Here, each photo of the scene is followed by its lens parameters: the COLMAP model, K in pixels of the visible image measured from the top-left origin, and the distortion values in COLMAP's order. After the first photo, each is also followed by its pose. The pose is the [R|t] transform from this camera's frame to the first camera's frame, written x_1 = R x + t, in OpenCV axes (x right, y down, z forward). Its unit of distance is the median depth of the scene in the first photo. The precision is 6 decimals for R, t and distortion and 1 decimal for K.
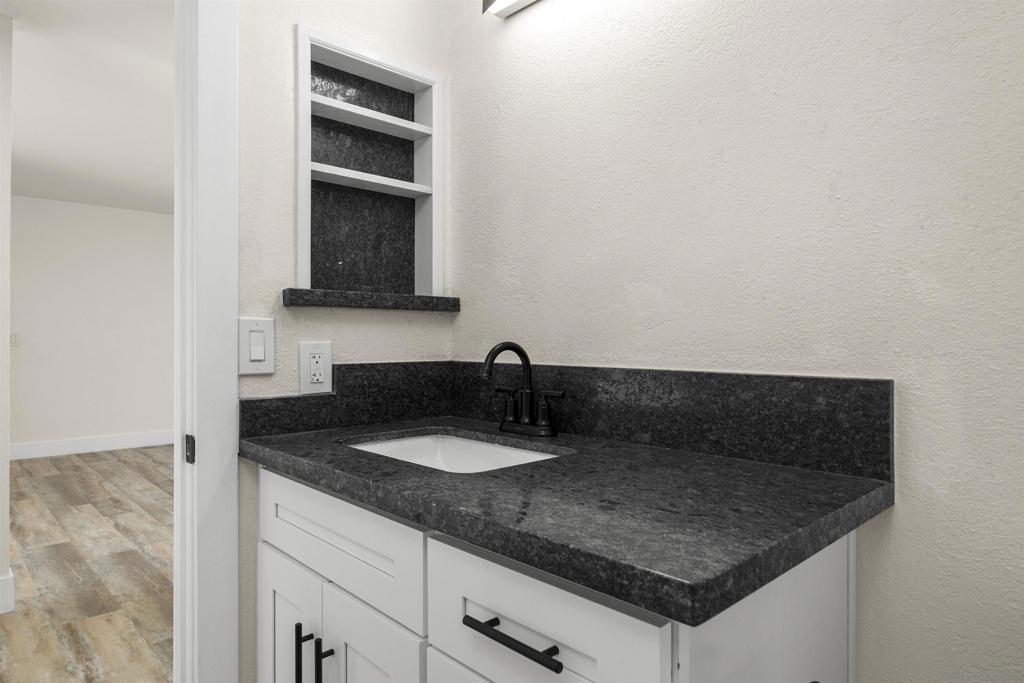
lens RADIAL K [[618.5, 0, 512.0], [0, 618.5, 341.5], [0, 0, 1]] dist [-0.001641, -0.000799]
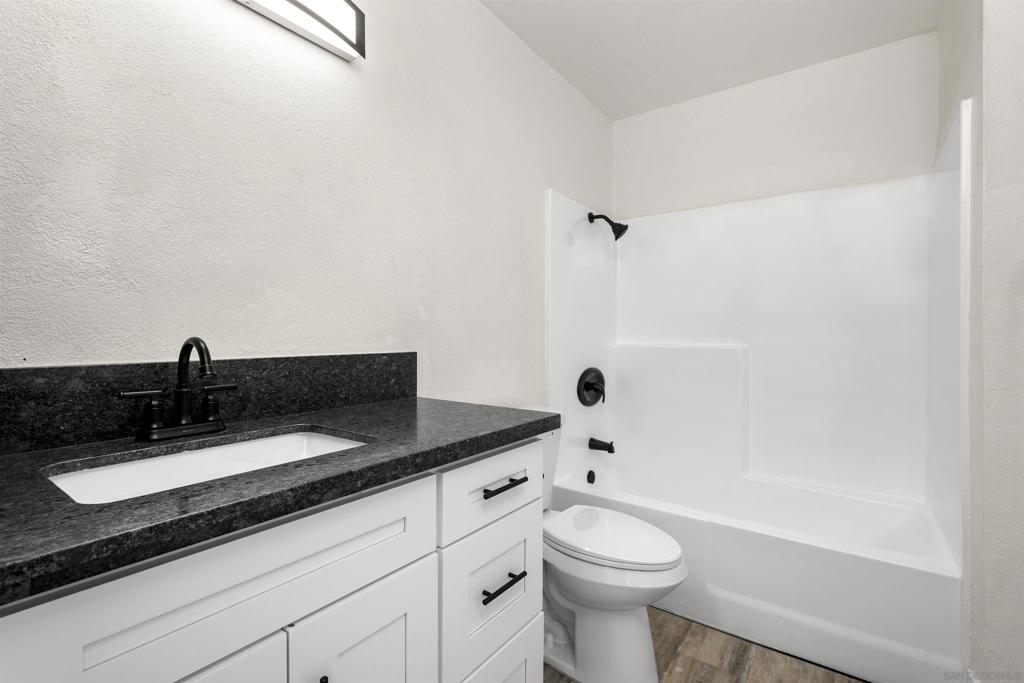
lens RADIAL K [[465.2, 0, 512.0], [0, 465.2, 341.5], [0, 0, 1]] dist [0.000005, -0.000034]
pose [[-0.179203, -0.018358, 0.983641, -0.923868], [0.001619, 0.999819, 0.018955, -0.006491], [-0.983811, 0.004989, -0.179140, 0.784103]]
